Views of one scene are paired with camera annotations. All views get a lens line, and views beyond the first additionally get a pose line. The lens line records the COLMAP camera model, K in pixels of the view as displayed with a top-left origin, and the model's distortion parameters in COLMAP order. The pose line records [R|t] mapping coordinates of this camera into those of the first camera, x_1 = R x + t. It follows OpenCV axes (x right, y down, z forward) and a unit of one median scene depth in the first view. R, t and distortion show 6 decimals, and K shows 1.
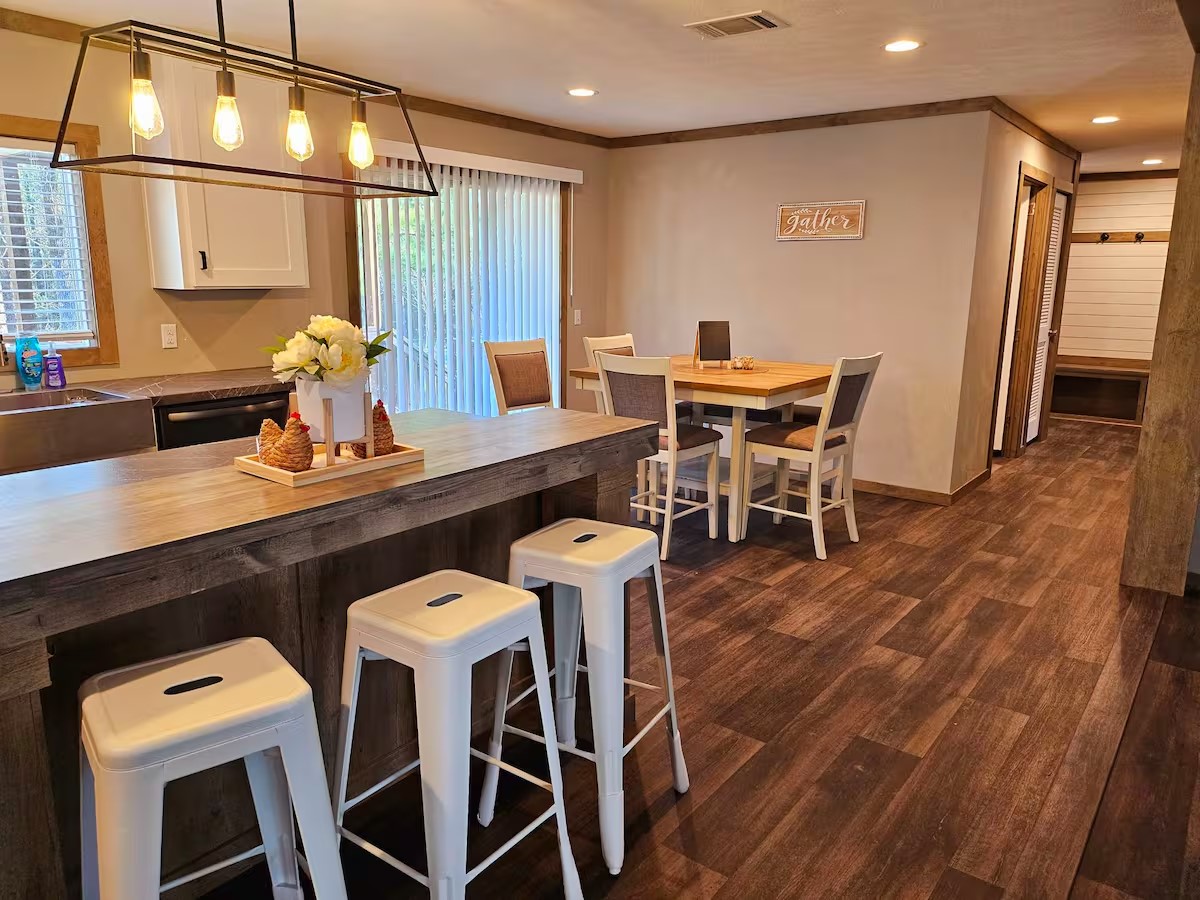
lens RADIAL K [[847.5, 0, 608.4], [0, 847.5, 449.1], [0, 0, 1]] dist [0.069835, -0.072621]
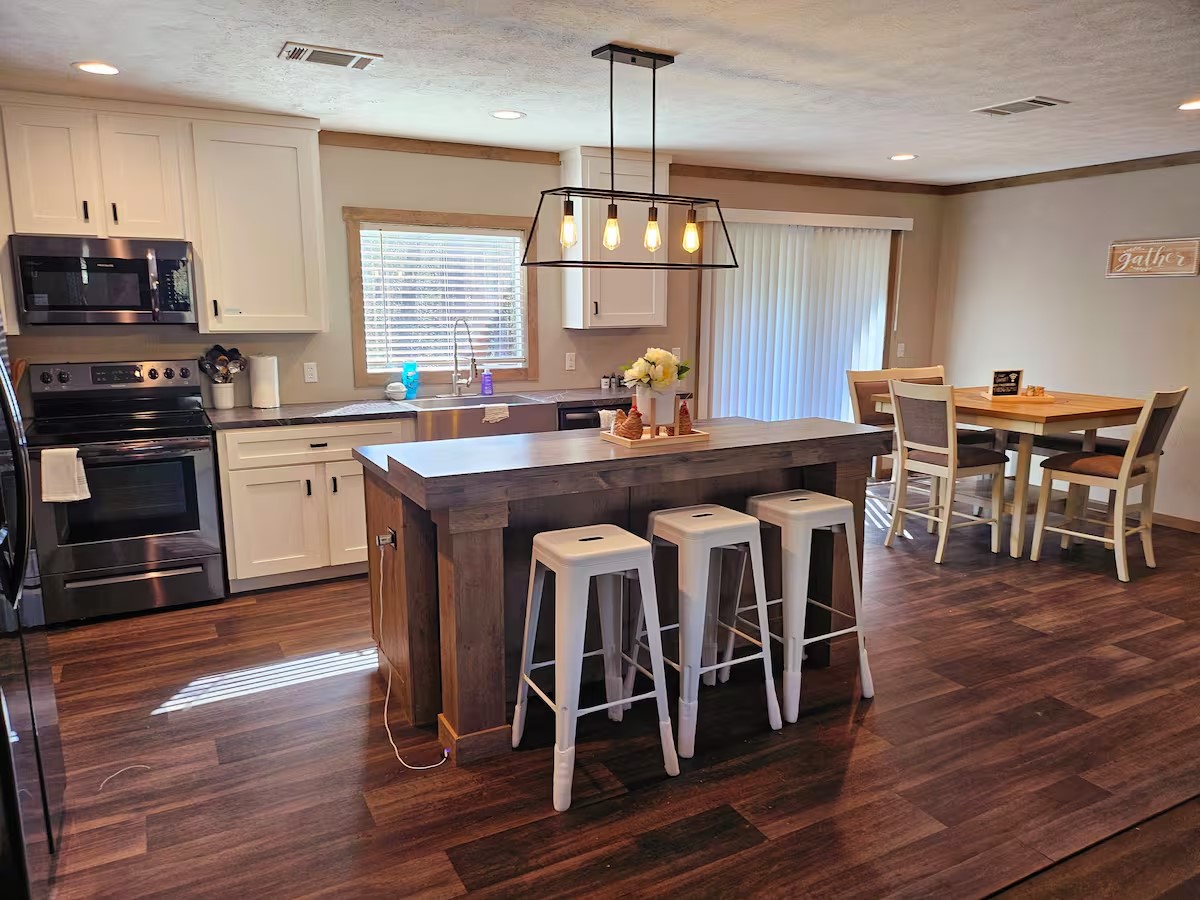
lens RADIAL K [[847.5, 0, 608.4], [0, 847.5, 449.1], [0, 0, 1]] dist [0.069835, -0.072621]
pose [[0.911638, 0.059998, -0.406592, 0.158997], [-0.075145, 0.996944, -0.021374, 0.048389], [0.404067, 0.050039, 0.913360, -0.315510]]
